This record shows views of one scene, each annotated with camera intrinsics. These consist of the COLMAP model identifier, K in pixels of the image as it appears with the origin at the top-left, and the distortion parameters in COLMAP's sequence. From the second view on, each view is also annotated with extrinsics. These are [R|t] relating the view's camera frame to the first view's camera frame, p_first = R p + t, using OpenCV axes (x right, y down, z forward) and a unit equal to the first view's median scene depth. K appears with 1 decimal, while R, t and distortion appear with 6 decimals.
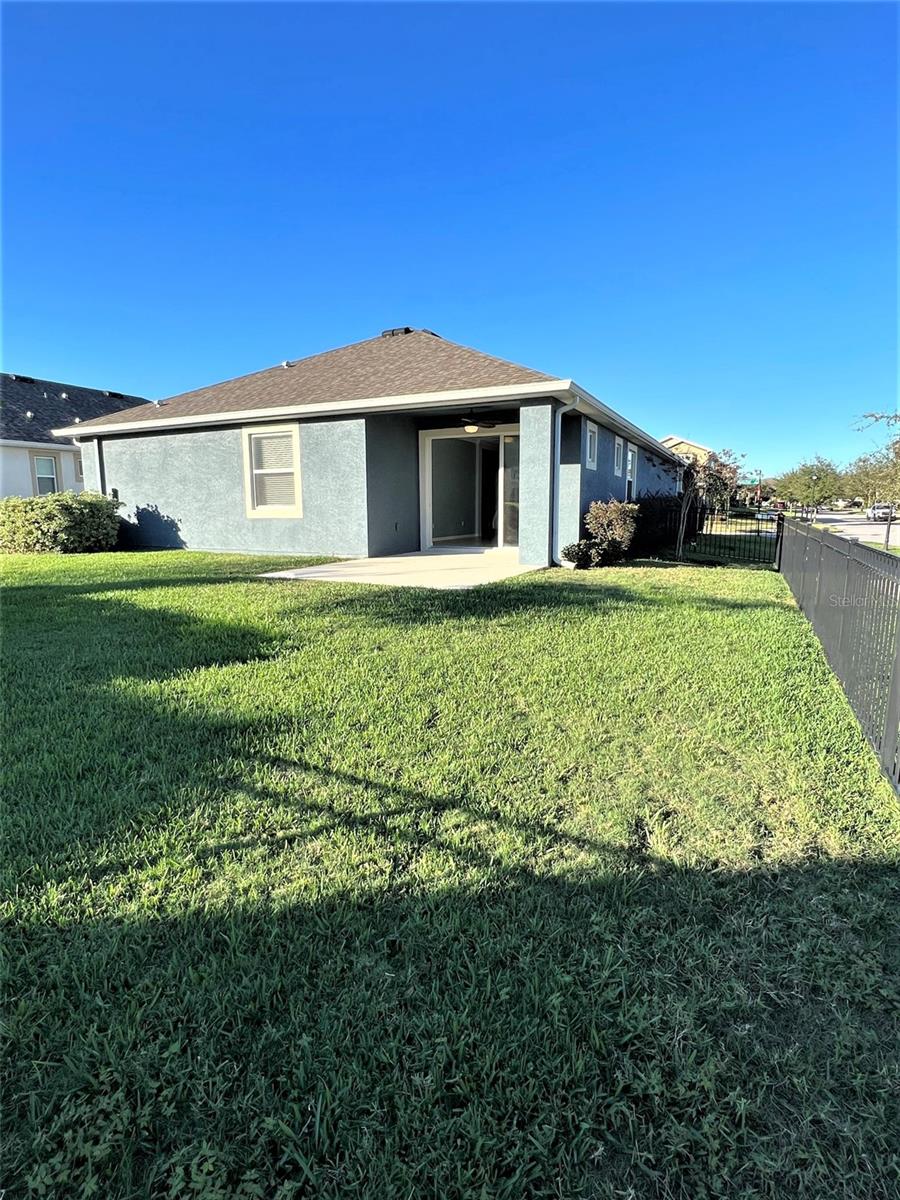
lens RADIAL K [[614.0, 0, 450.0], [0, 614.0, 600.0], [0, 0, 1]] dist [-0.001028, 0.000801]
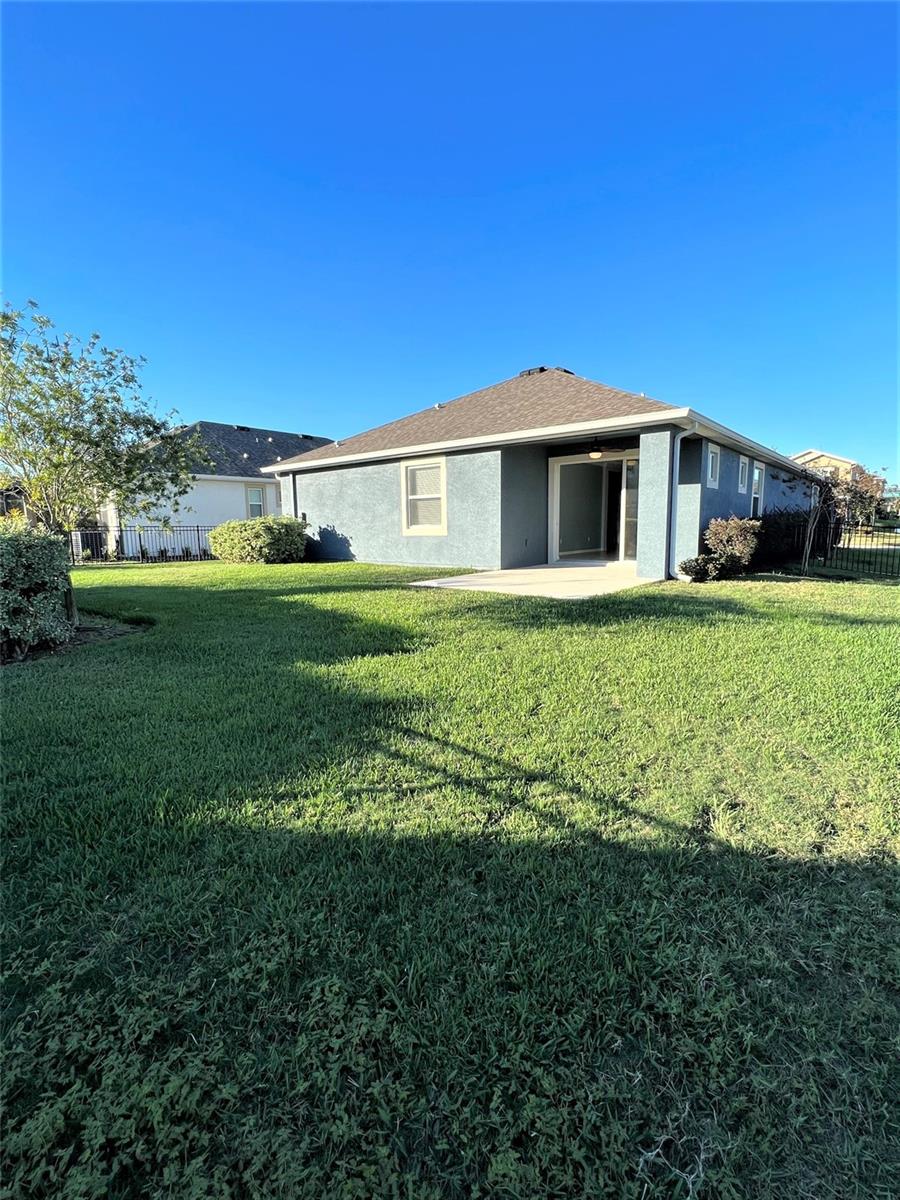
lens RADIAL K [[546.8, 0, 450.0], [0, 546.8, 600.0], [0, 0, 1]] dist [0.000405, 0.000222]
pose [[0.971751, 0.022608, -0.234923, 0.018183], [-0.025030, 0.999660, -0.007334, -0.001775], [0.234677, 0.013007, 0.971986, -0.025844]]
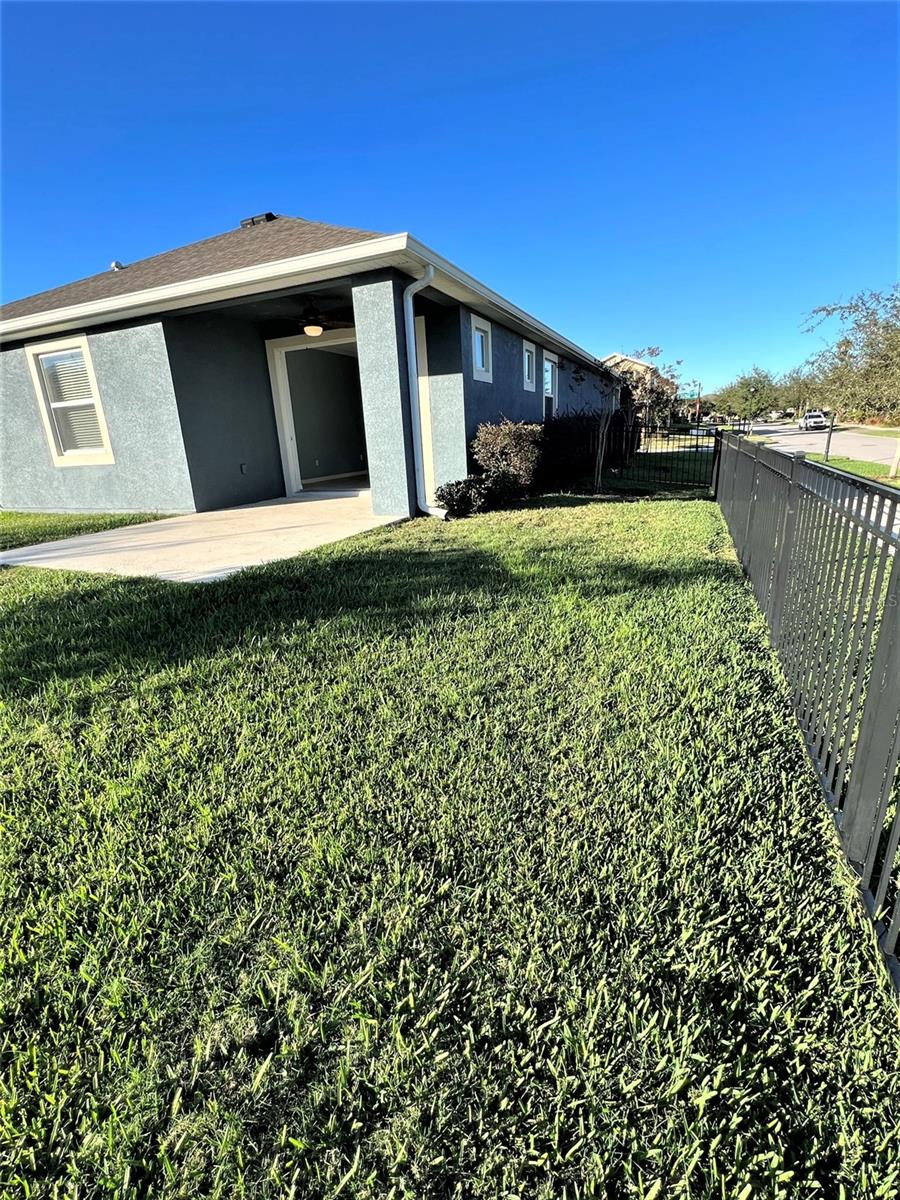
lens RADIAL K [[546.8, 0, 450.0], [0, 546.8, 600.0], [0, 0, 1]] dist [0.000405, 0.000222]
pose [[0.997568, -0.060532, 0.034554, 0.168942], [0.055045, 0.988310, 0.142176, -0.043903], [-0.042756, -0.139928, 0.989238, 0.310732]]
